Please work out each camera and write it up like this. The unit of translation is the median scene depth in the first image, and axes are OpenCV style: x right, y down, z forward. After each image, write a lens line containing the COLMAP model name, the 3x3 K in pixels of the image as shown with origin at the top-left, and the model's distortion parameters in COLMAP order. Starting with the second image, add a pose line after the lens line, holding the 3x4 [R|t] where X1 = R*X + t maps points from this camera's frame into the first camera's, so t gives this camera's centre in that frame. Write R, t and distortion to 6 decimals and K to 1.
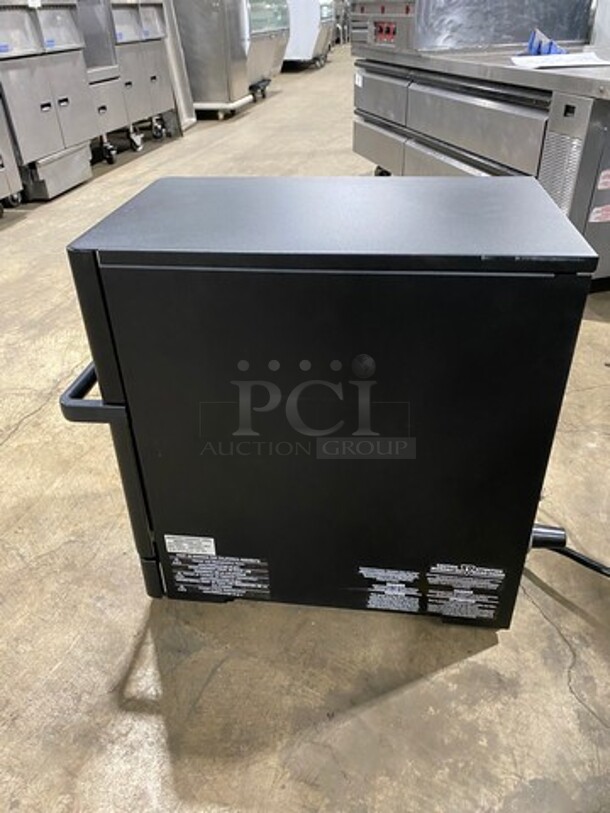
lens RADIAL K [[617.5, 0, 305.0], [0, 617.5, 406.5], [0, 0, 1]] dist [-0.005994, 0.004490]
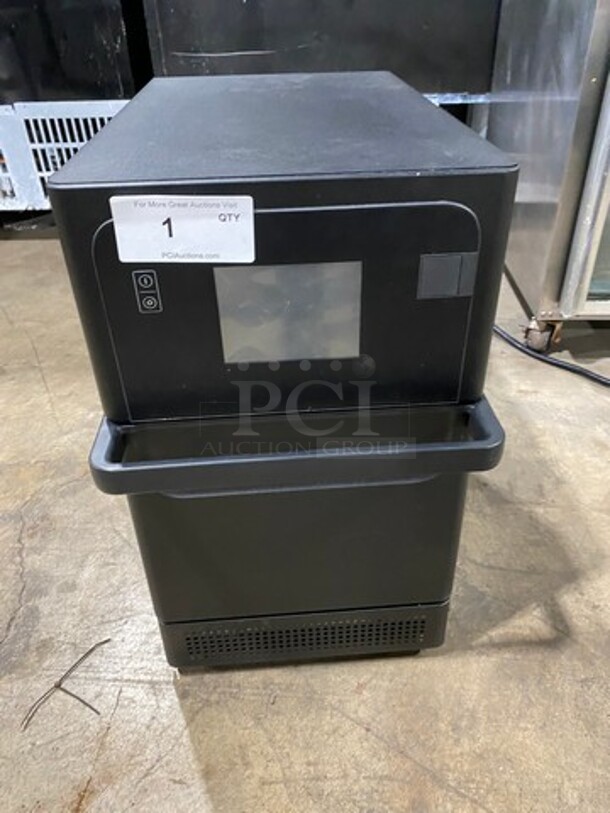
lens RADIAL K [[617.5, 0, 305.0], [0, 617.5, 406.5], [0, 0, 1]] dist [-0.005994, 0.004490]
pose [[-0.196178, -0.532139, 0.823615, -0.793192], [0.553009, 0.633575, 0.541076, -0.451975], [-0.809750, 0.561614, 0.169984, 0.951921]]
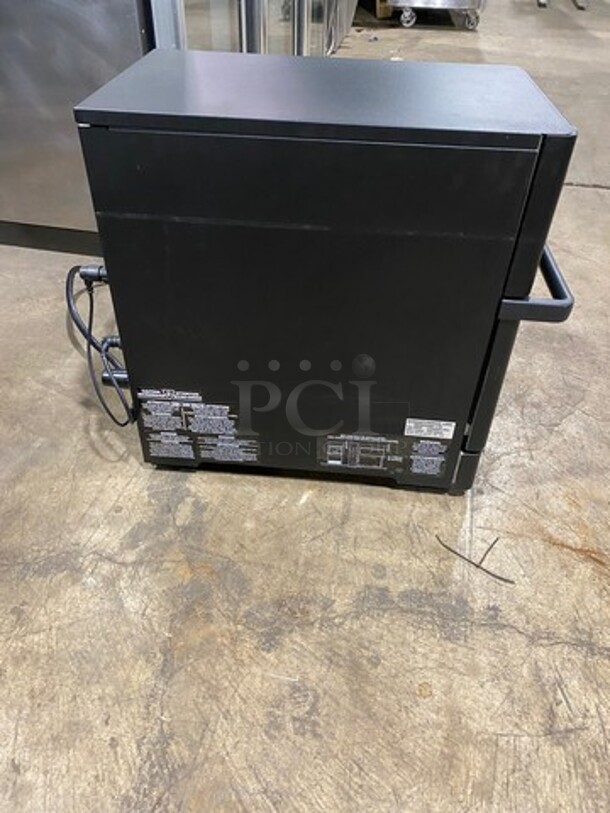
lens RADIAL K [[617.5, 0, 305.0], [0, 617.5, 406.5], [0, 0, 1]] dist [-0.005994, 0.004490]
pose [[-0.999227, 0.021421, -0.032965, 0.119008], [-0.025876, 0.272938, 0.961683, -1.059922], [0.029597, 0.961793, -0.272173, 1.616884]]
